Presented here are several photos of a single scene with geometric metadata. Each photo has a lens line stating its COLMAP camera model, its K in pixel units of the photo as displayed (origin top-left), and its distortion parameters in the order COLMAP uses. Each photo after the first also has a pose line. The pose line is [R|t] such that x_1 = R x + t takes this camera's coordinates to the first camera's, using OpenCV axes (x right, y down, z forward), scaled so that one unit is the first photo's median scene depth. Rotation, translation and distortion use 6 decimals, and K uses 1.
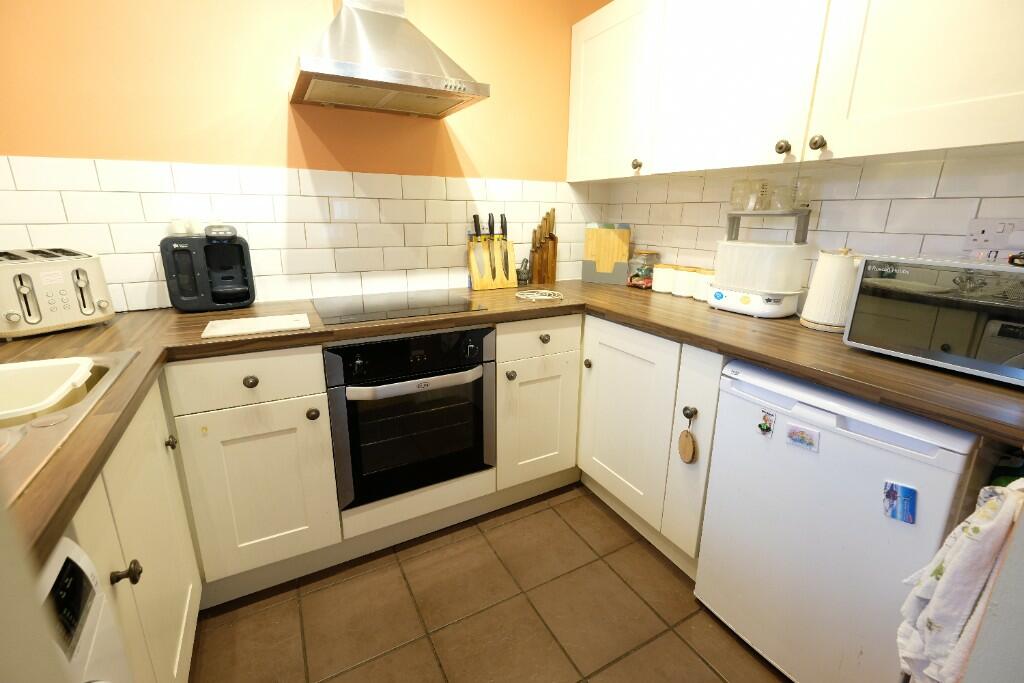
lens RADIAL K [[433.8, 0, 512.0], [0, 433.8, 341.5], [0, 0, 1]] dist [-0.009887, -0.000261]
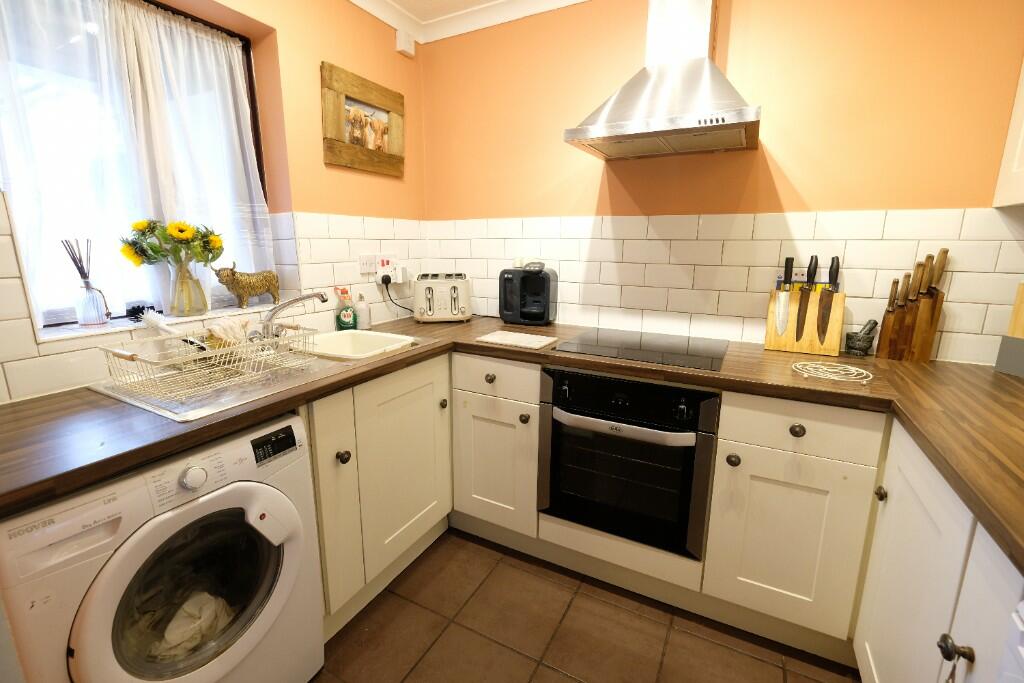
lens RADIAL K [[448.2, 0, 512.0], [0, 448.2, 341.5], [0, 0, 1]] dist [-0.003761, -0.000190]
pose [[0.549100, 0.176088, -0.816996, 0.400103], [-0.233438, 0.970960, 0.052379, -0.078372], [0.802494, 0.161957, 0.574259, 0.169374]]
